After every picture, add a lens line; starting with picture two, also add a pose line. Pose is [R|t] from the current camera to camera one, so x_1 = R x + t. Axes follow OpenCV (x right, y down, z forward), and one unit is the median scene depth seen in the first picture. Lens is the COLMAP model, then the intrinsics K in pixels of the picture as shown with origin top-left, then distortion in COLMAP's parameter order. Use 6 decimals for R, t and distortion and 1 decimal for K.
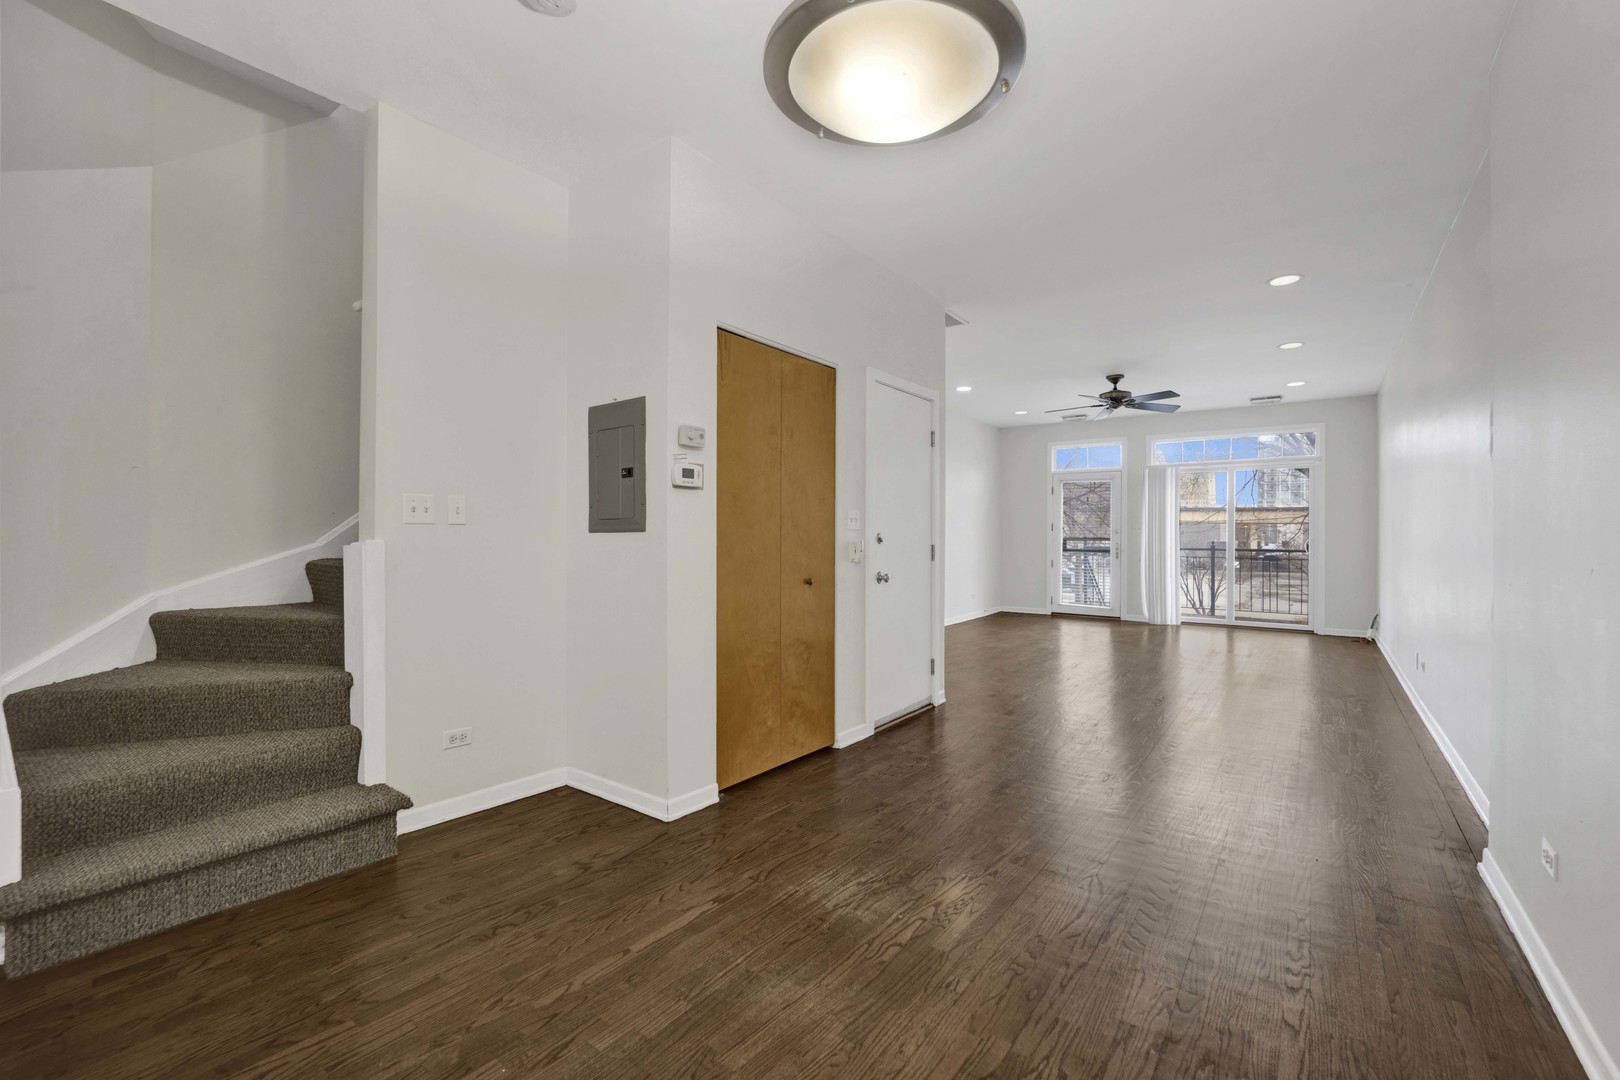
lens RADIAL K [[690.9, 0, 810.0], [0, 690.9, 540.0], [0, 0, 1]] dist [-0.016531, 0.000000]
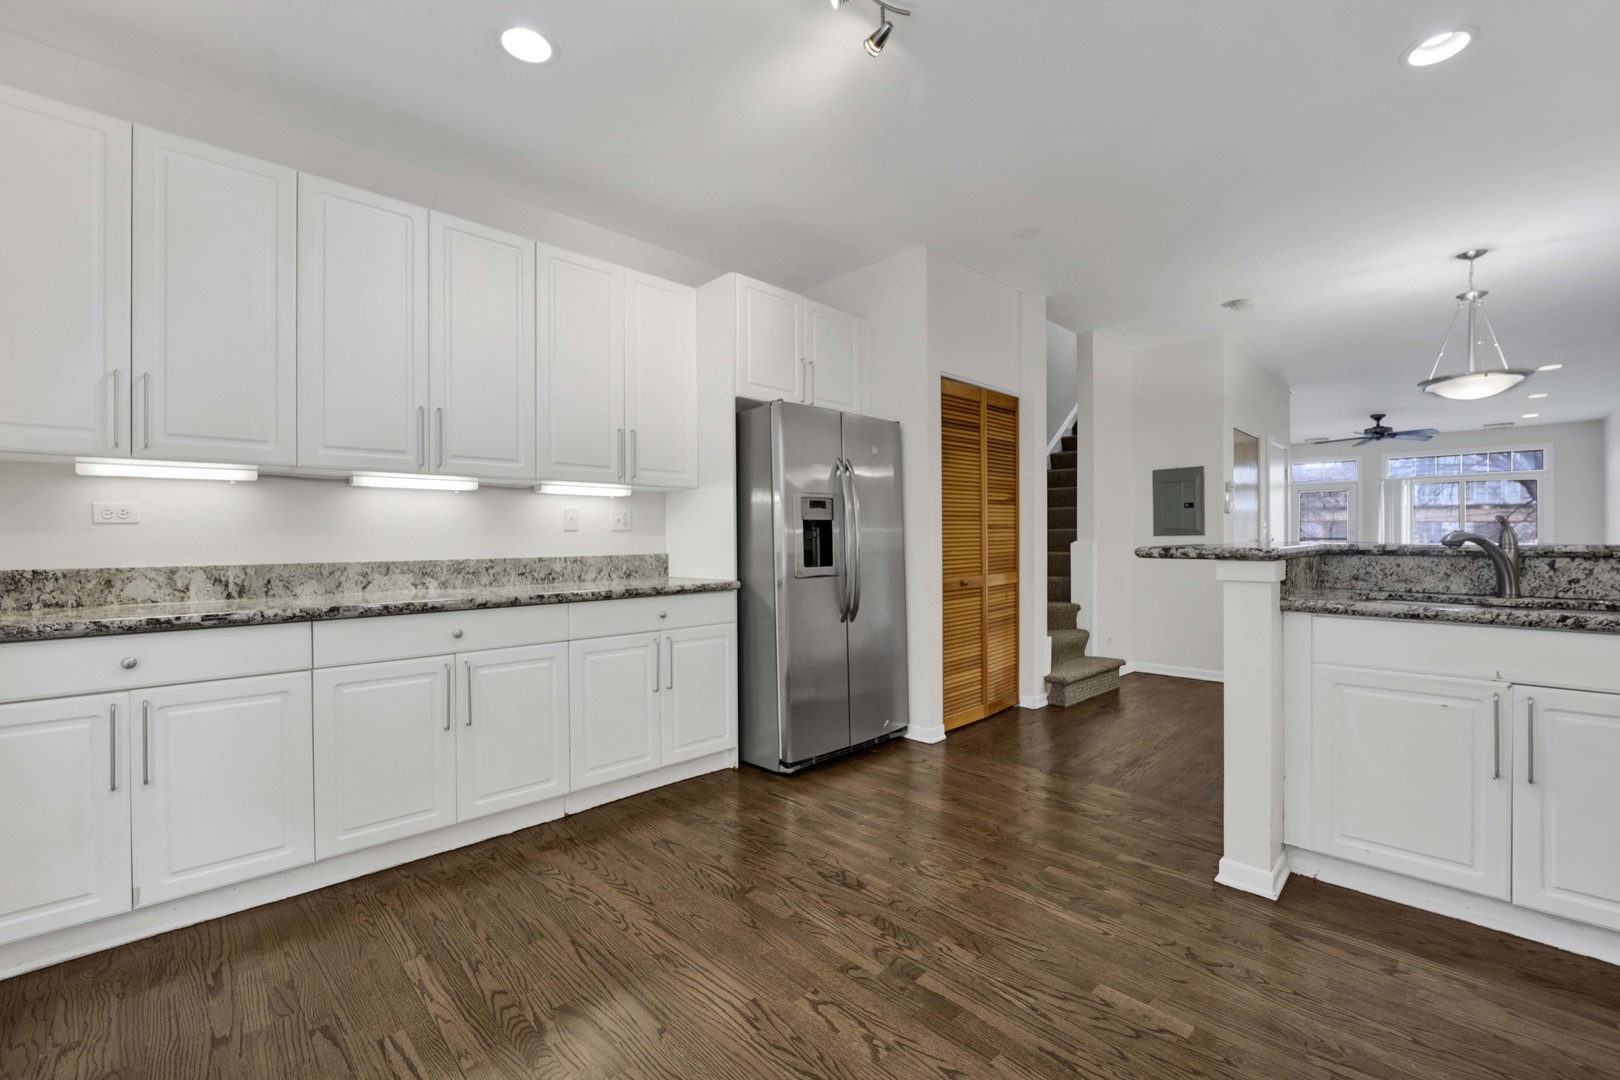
lens RADIAL K [[670.6, 0, 785.3], [0, 670.6, 531.5], [0, 0, 1]] dist [-0.021158, -0.000043]
pose [[0.983994, -0.003456, -0.178171, -0.353892], [0.001345, 0.999927, -0.011969, -0.000964], [0.178199, 0.011537, 0.983927, -0.349730]]
